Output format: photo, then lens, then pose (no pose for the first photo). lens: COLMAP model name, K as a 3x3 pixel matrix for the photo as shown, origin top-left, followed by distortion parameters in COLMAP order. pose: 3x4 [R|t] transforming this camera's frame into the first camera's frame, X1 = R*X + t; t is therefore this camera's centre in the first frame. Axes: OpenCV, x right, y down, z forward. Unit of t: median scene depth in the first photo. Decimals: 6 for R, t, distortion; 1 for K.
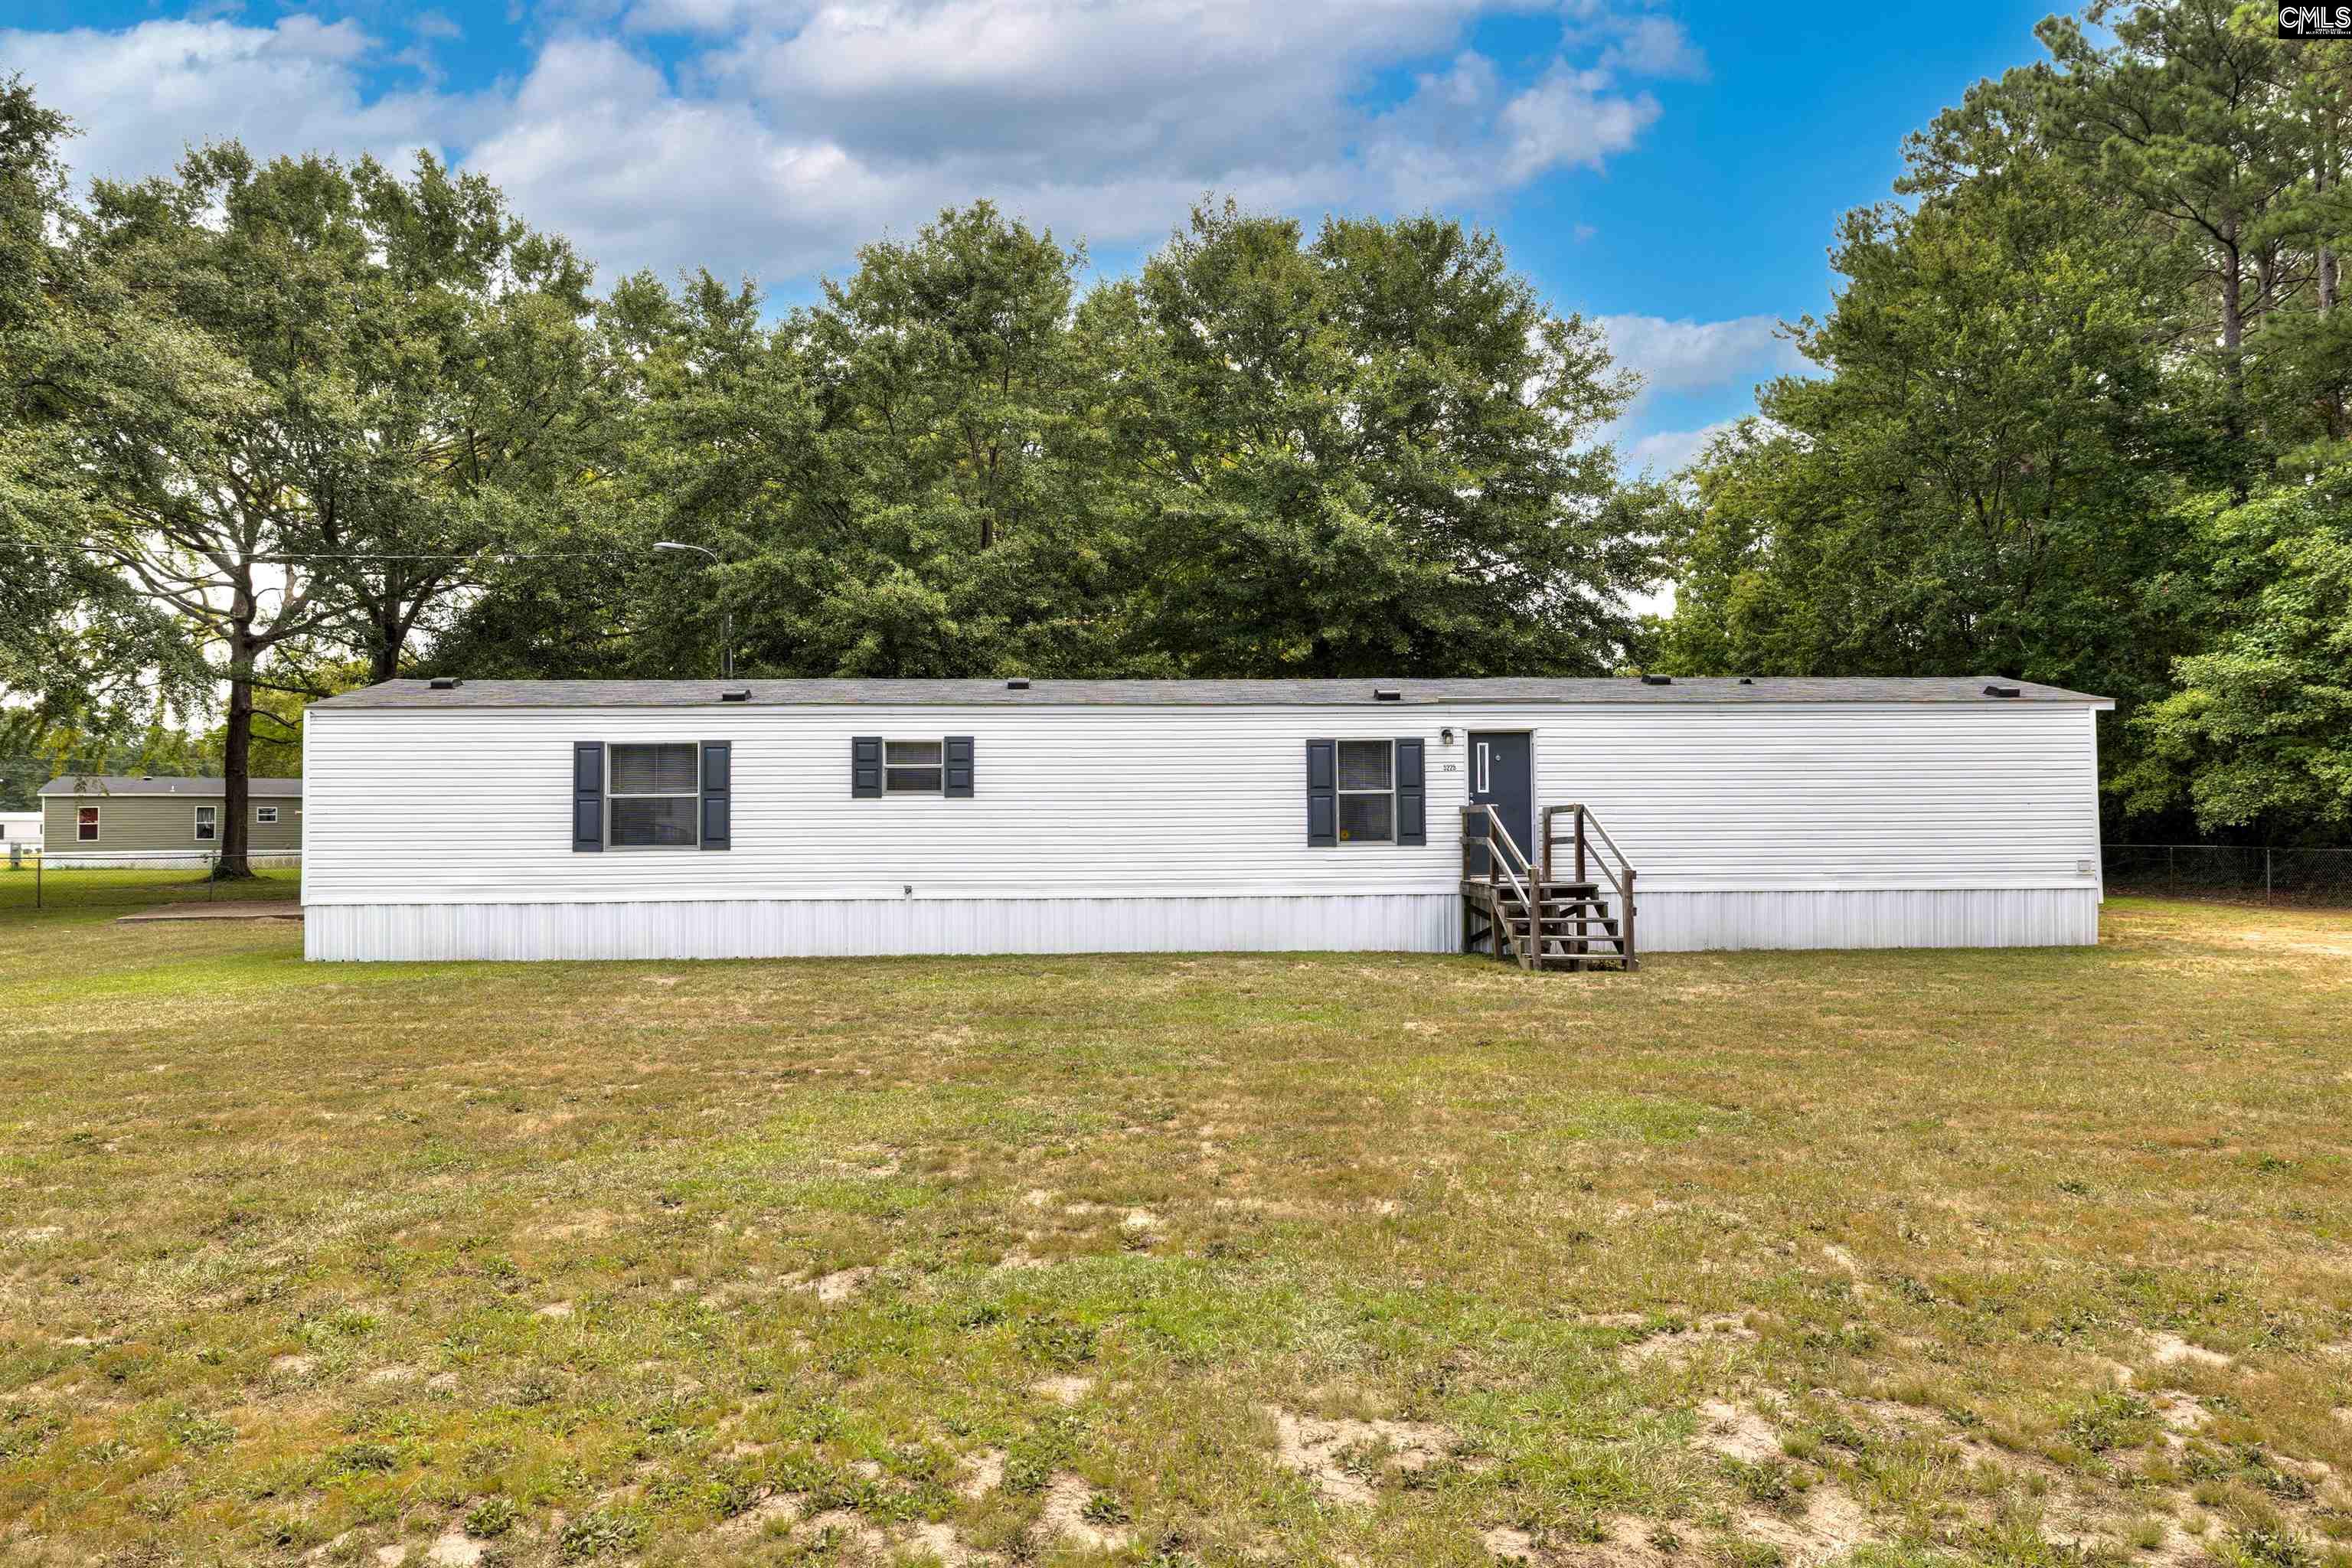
lens RADIAL K [[1411.0, 0, 1176.0], [0, 1411.0, 784.0], [0, 0, 1]] dist [0.007644, 0.000156]
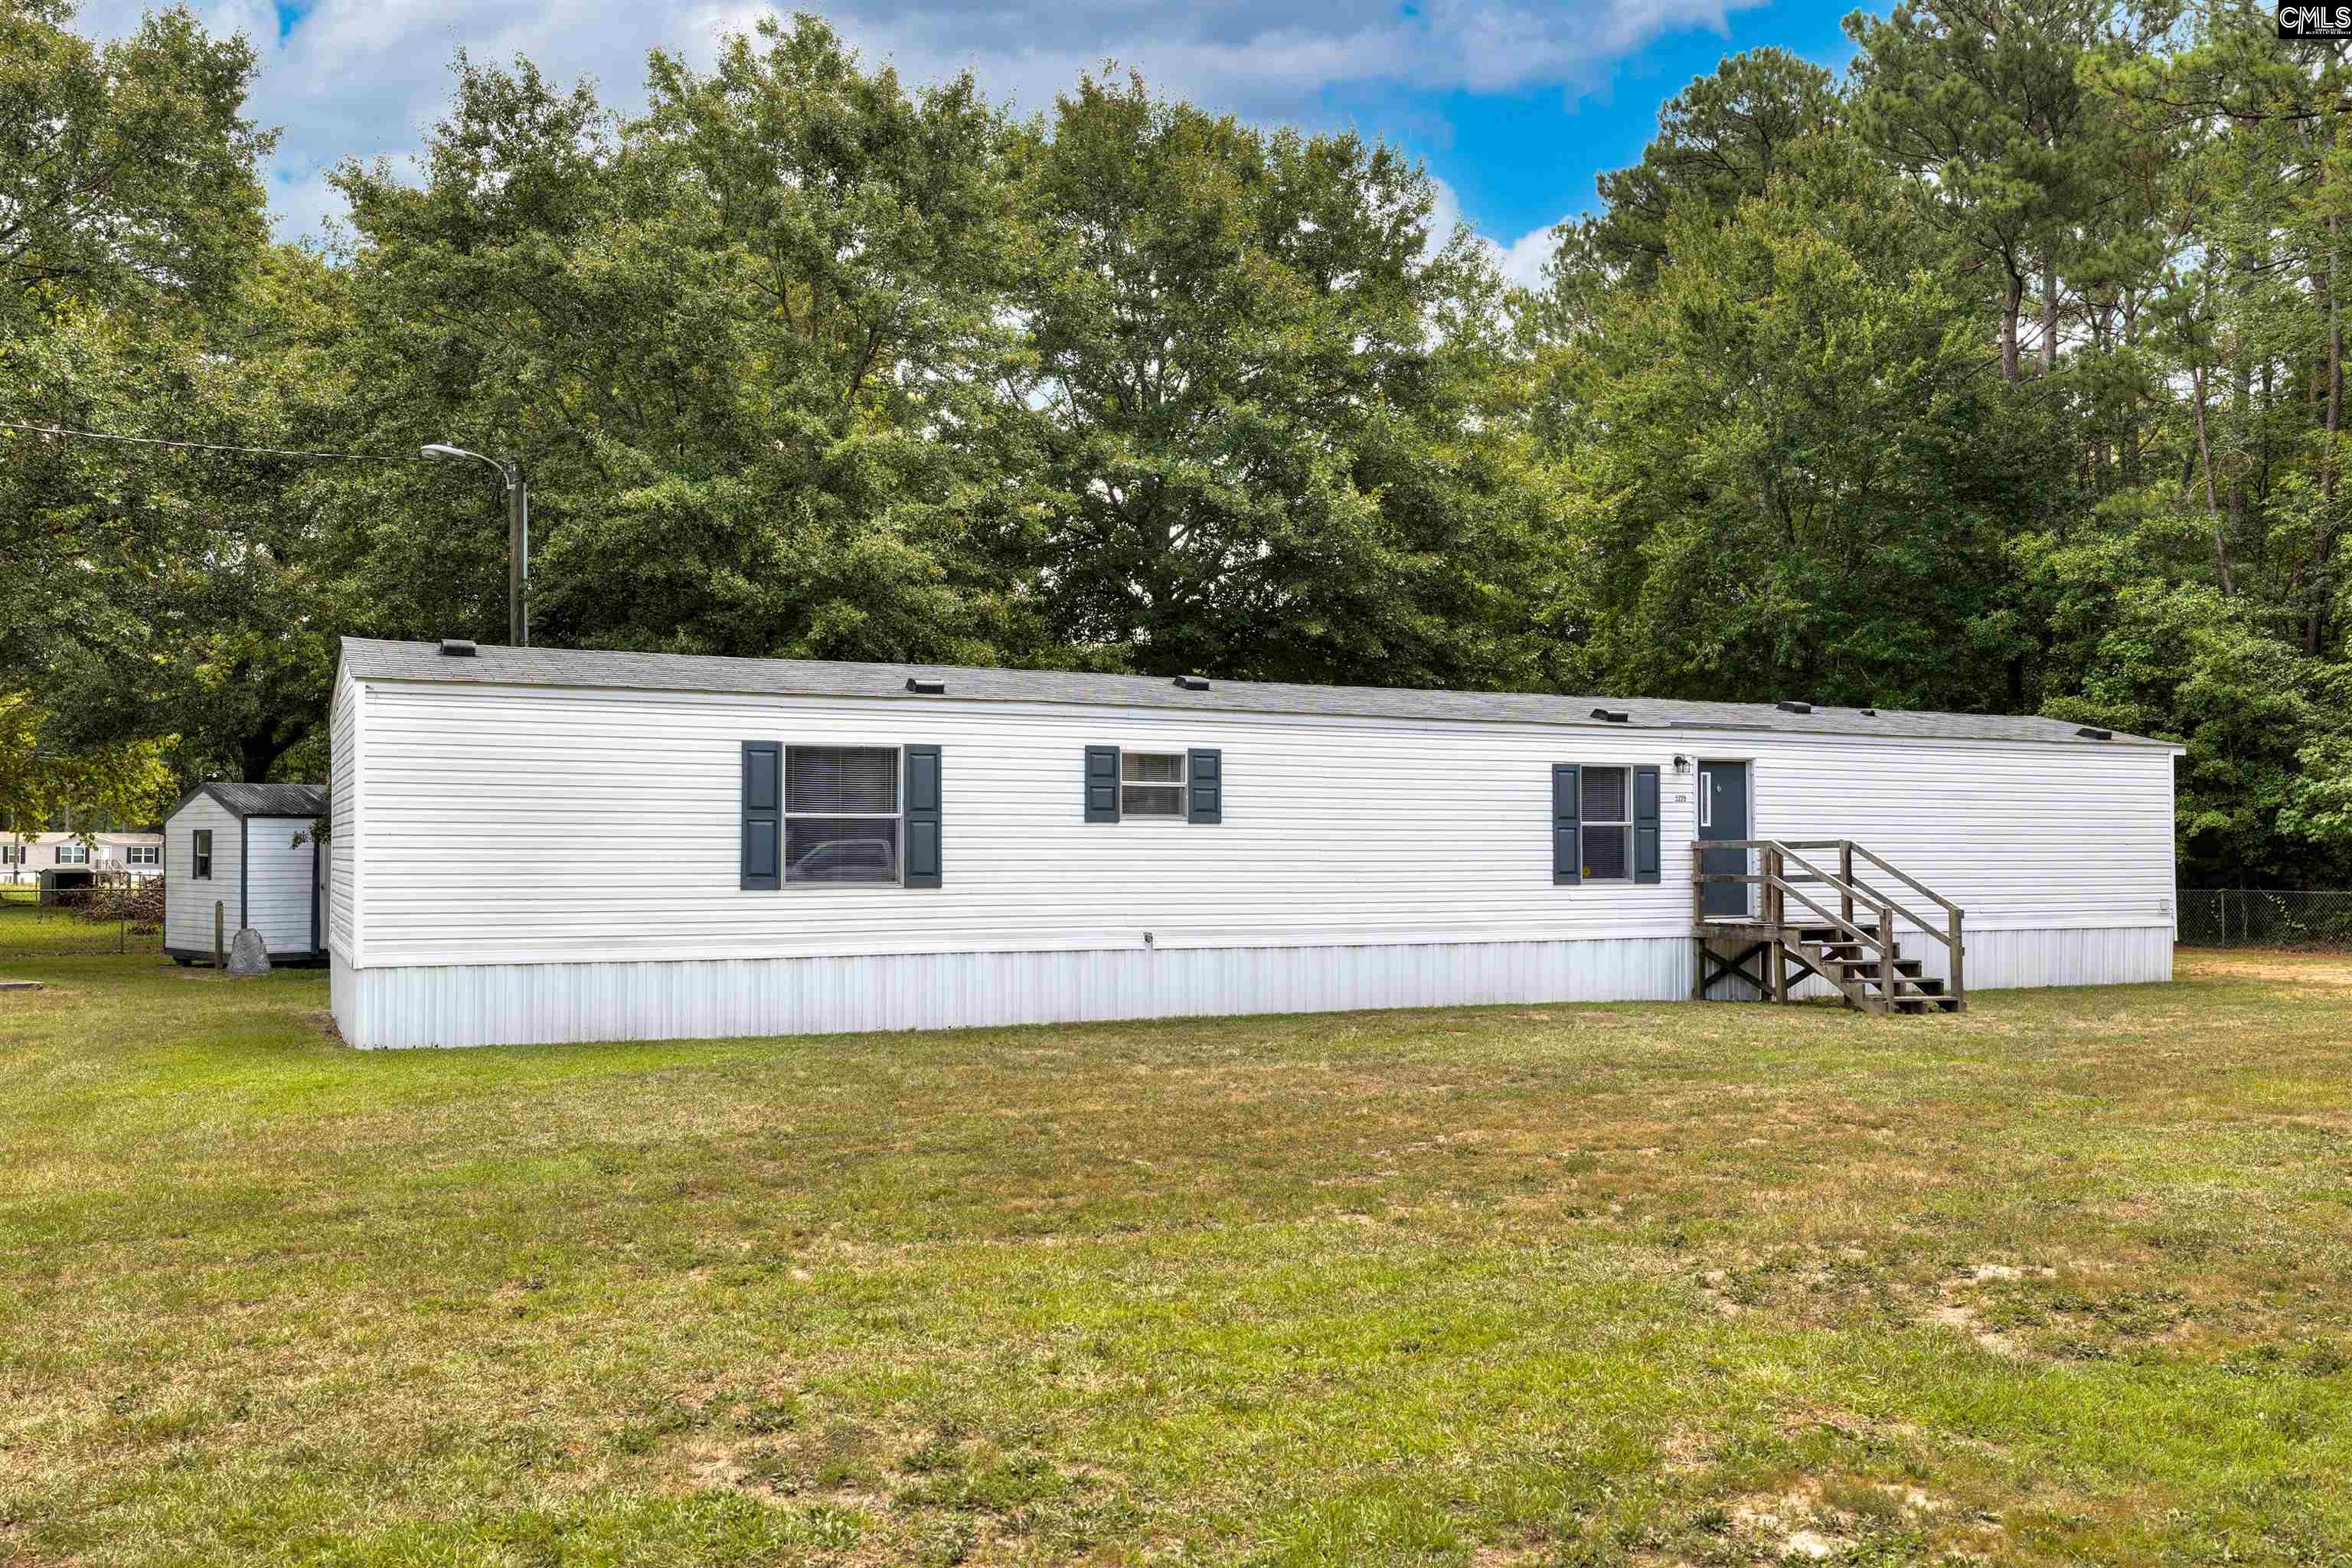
lens RADIAL K [[1941.3, 0, 1176.0], [0, 1941.3, 784.0], [0, 0, 1]] dist [0.044380, 0.003217]
pose [[0.913193, 0.022268, 0.406919, -0.620328], [-0.017813, 0.999733, -0.014732, 0.003499], [-0.407138, 0.006205, 0.913345, -0.018135]]
